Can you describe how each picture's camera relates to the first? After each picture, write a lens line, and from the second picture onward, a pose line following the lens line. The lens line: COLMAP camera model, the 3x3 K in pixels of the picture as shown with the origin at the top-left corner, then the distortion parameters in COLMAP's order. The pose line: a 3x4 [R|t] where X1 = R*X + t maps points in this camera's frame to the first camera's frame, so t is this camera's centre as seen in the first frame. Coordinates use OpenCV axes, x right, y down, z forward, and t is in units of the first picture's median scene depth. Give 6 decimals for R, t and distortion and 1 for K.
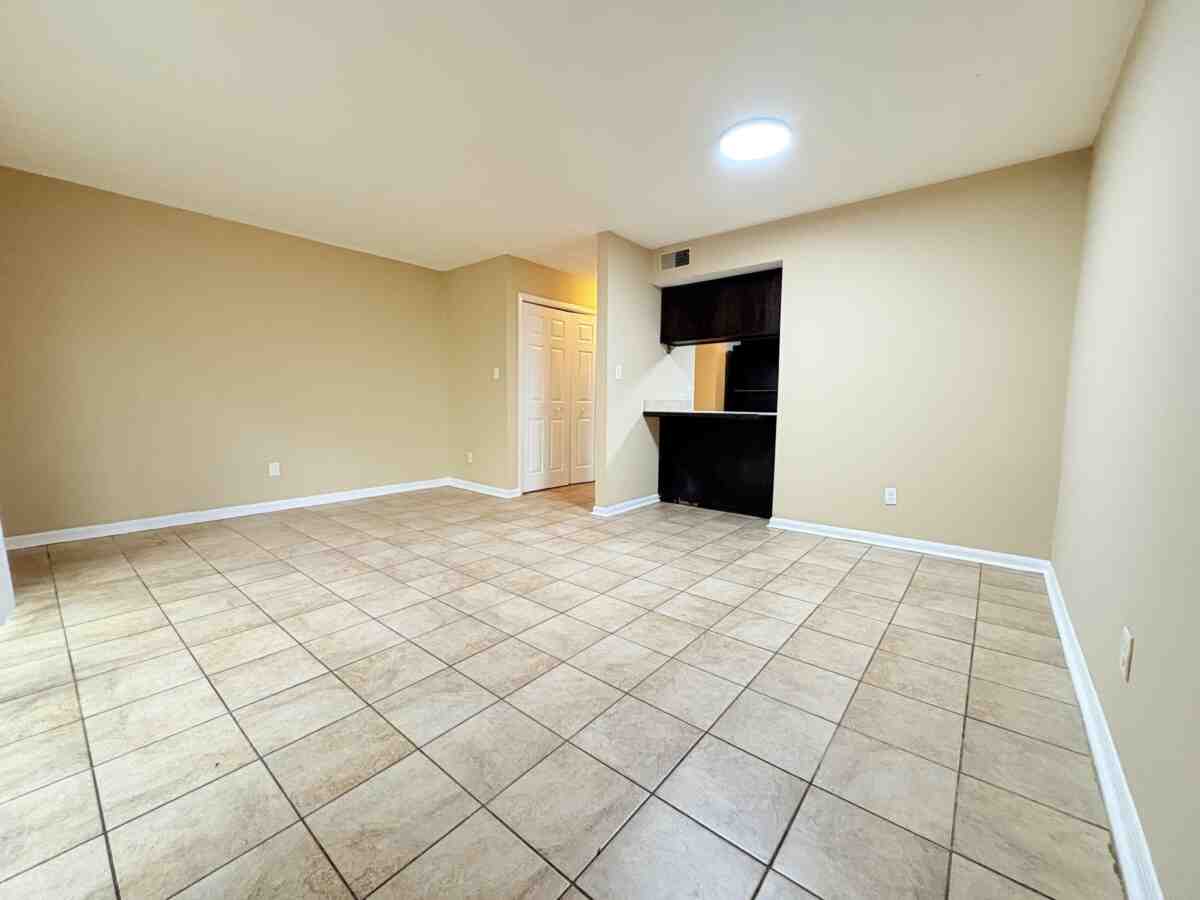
lens RADIAL K [[477.2, 0, 605.9], [0, 477.2, 441.6], [0, 0, 1]] dist [0.001720, -0.000272]
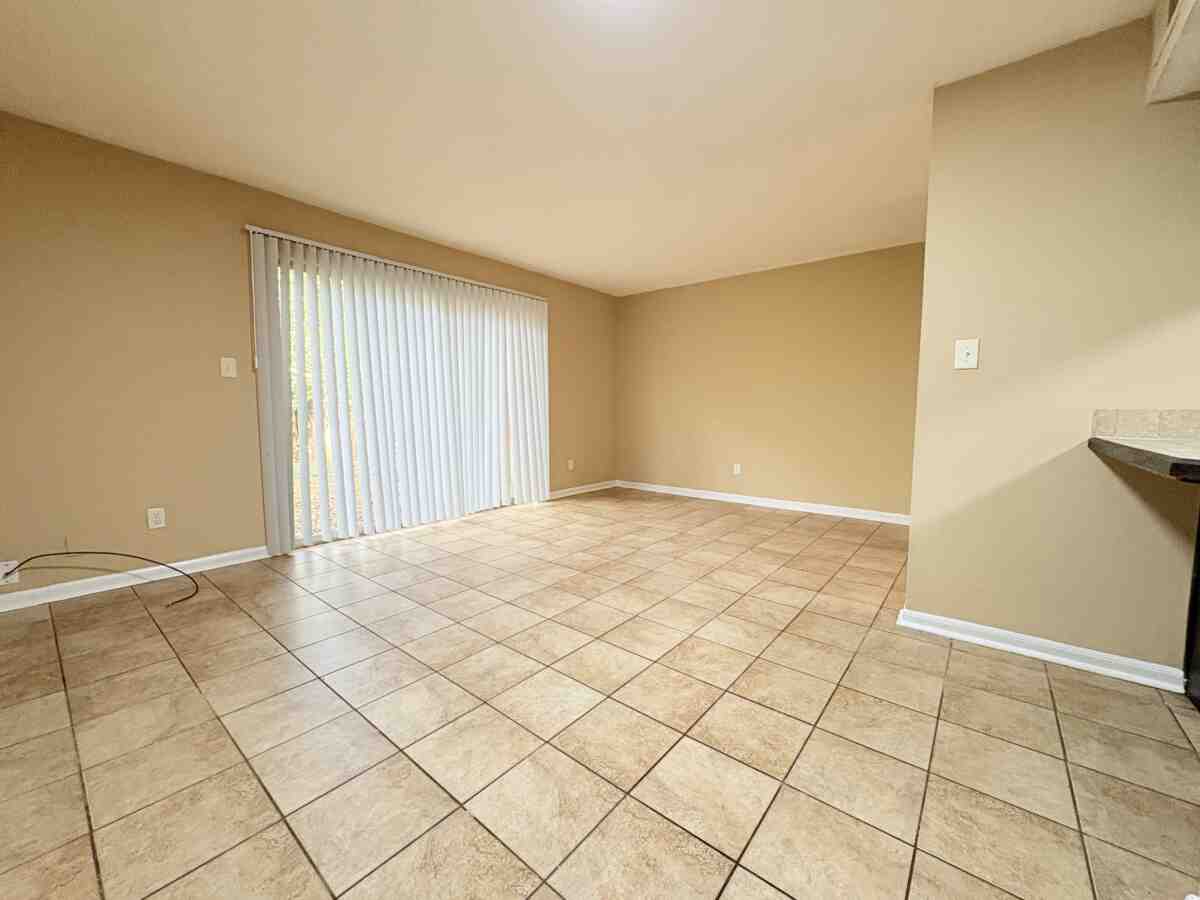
lens RADIAL K [[477.2, 0, 606.4], [0, 477.2, 459.8], [0, 0, 1]] dist [0.001720, -0.000272]
pose [[0.000870, 0.094611, -0.995514, 0.707567], [-0.089441, 0.991532, 0.094155, -0.068631], [0.995992, 0.088958, 0.009324, 0.855422]]
